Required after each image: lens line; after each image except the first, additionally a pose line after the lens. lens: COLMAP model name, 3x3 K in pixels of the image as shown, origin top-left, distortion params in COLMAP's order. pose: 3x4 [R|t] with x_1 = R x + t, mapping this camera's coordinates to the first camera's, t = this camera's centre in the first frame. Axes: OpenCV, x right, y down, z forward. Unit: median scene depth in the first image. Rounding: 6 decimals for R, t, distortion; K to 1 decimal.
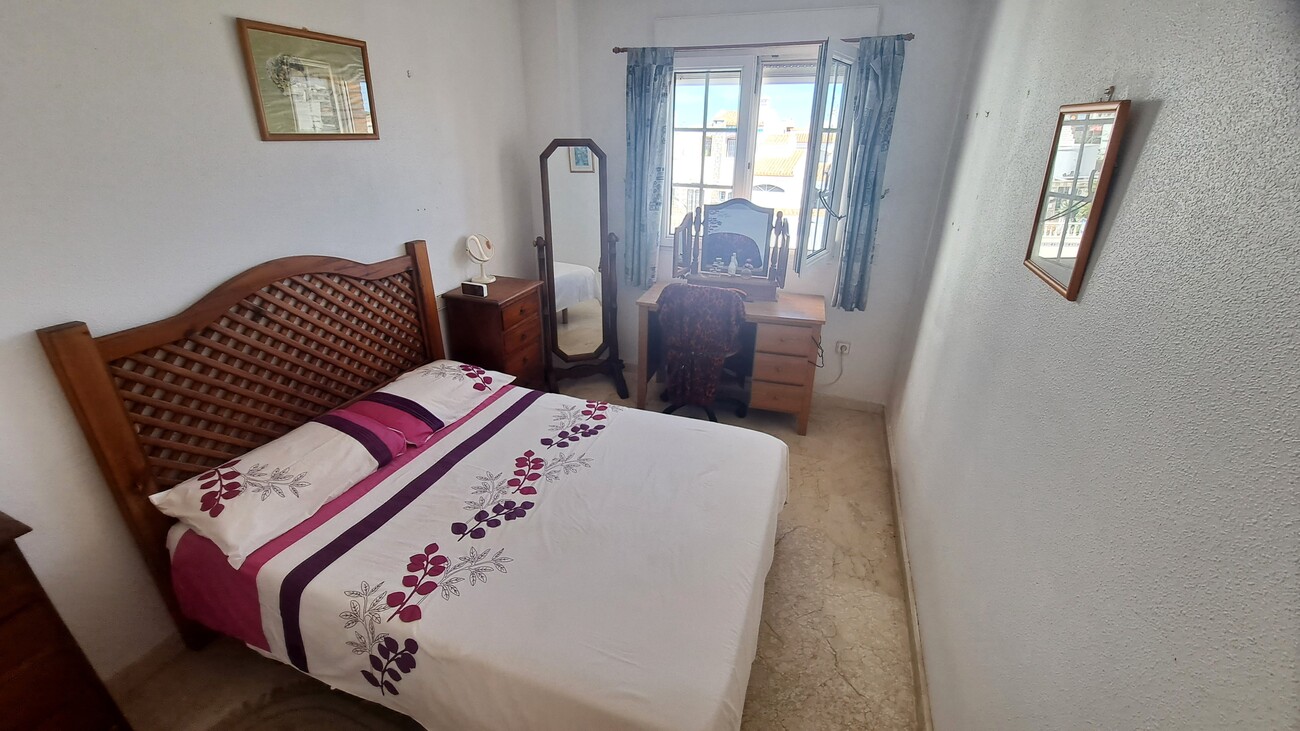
lens RADIAL K [[519.0, 0, 639.4], [0, 519.0, 356.1], [0, 0, 1]] dist [-0.012643, -0.004493]
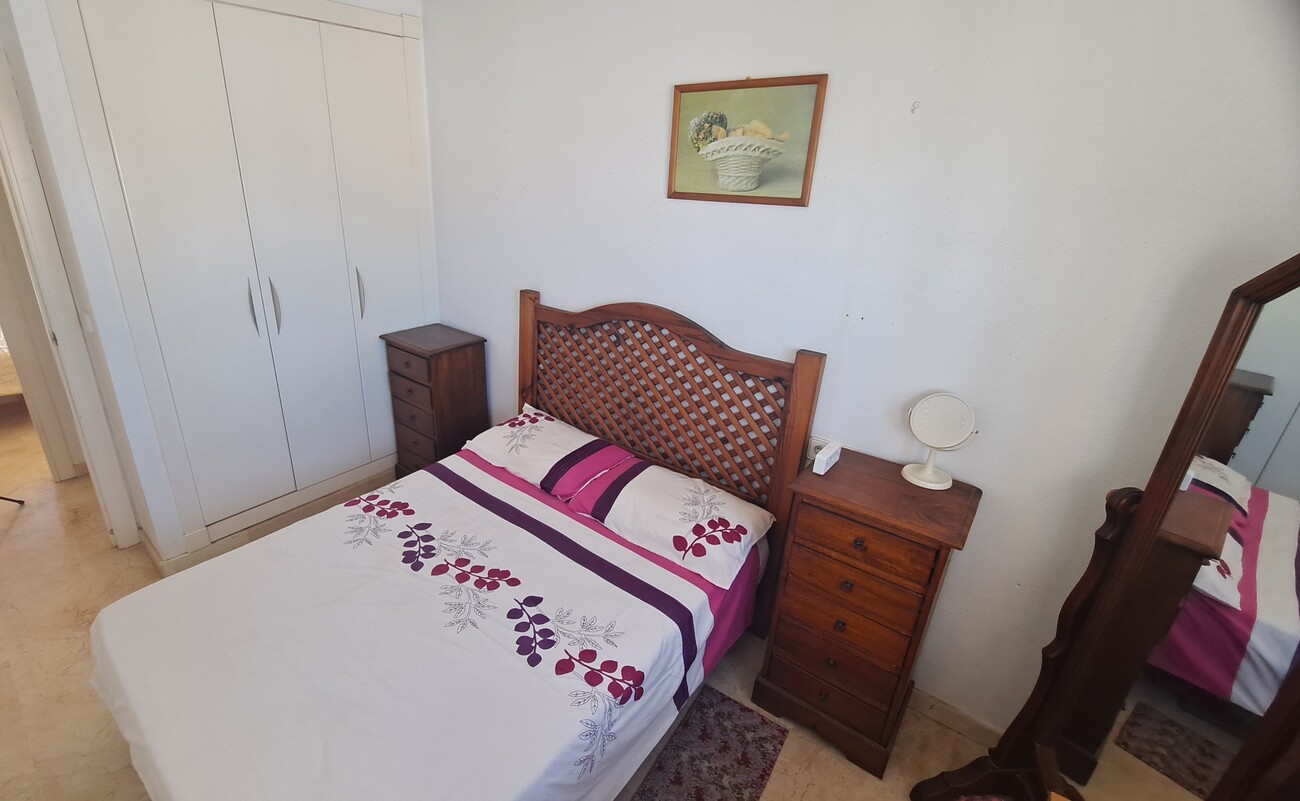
lens RADIAL K [[629.8, 0, 648.4], [0, 629.8, 410.4], [0, 0, 1]] dist [-0.001876, -0.000376]
pose [[-0.346311, 0.311988, -0.884721, 0.525425], [-0.397544, 0.805408, 0.439632, -0.571161], [0.849722, 0.503965, -0.154893, 1.274453]]
